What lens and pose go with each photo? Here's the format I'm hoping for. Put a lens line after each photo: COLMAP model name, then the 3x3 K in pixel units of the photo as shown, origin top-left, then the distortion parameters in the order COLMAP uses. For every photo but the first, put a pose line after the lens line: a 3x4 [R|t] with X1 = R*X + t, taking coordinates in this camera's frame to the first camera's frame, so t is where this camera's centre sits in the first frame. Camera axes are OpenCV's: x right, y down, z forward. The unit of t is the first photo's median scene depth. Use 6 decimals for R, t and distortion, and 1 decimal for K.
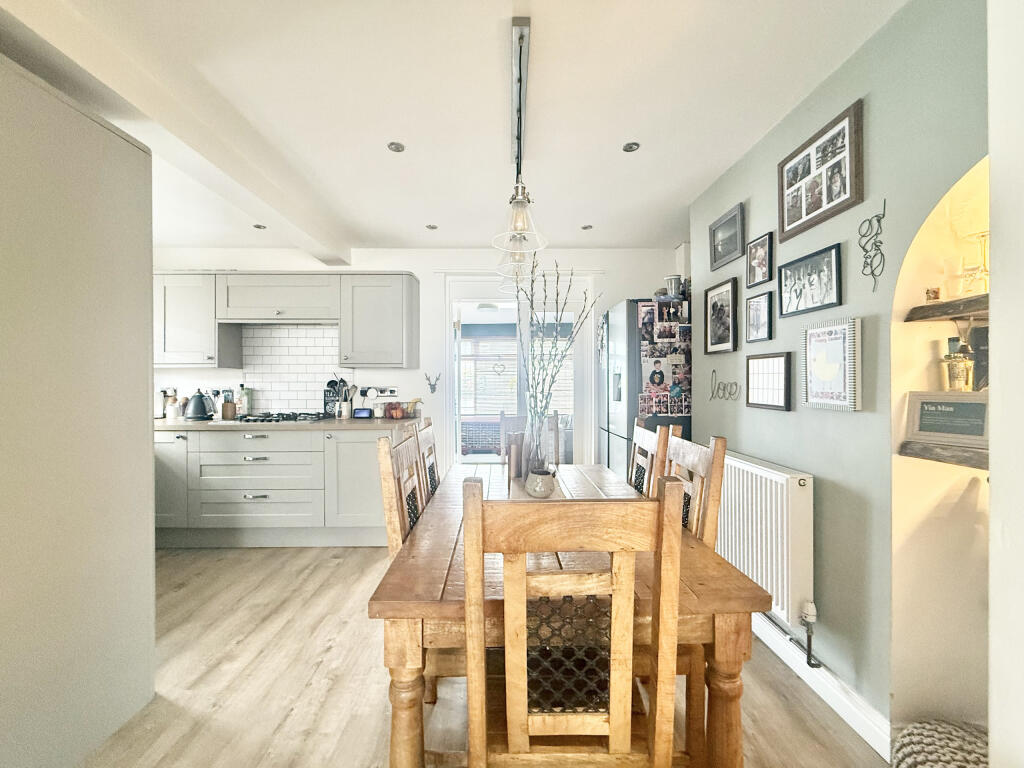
lens RADIAL K [[405.8, 0, 510.3], [0, 405.8, 384.2], [0, 0, 1]] dist [0.001538, -0.000166]
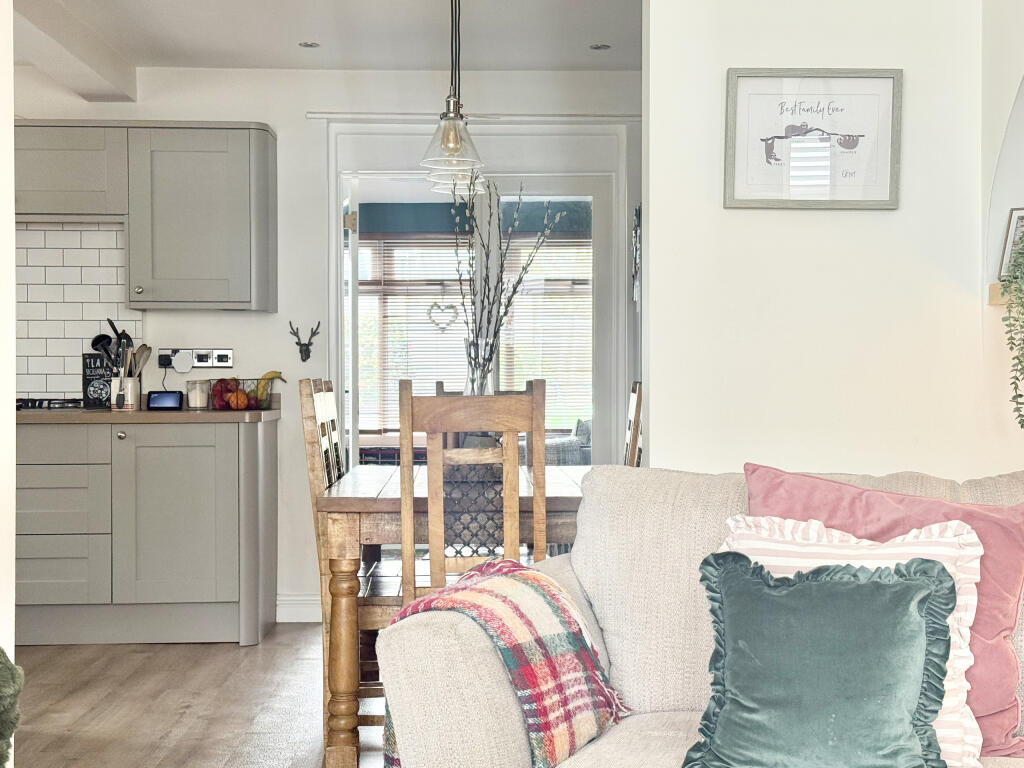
lens RADIAL K [[1528.8, 0, 512.0], [0, 1528.8, 384.0], [0, 0, 1]] dist [0.203838, 0.013722]
pose [[0.999966, 0.000398, 0.008283, 0.050177], [-0.000408, 0.999999, 0.001212, 0.048907], [-0.008283, -0.001215, 0.999965, -0.920319]]
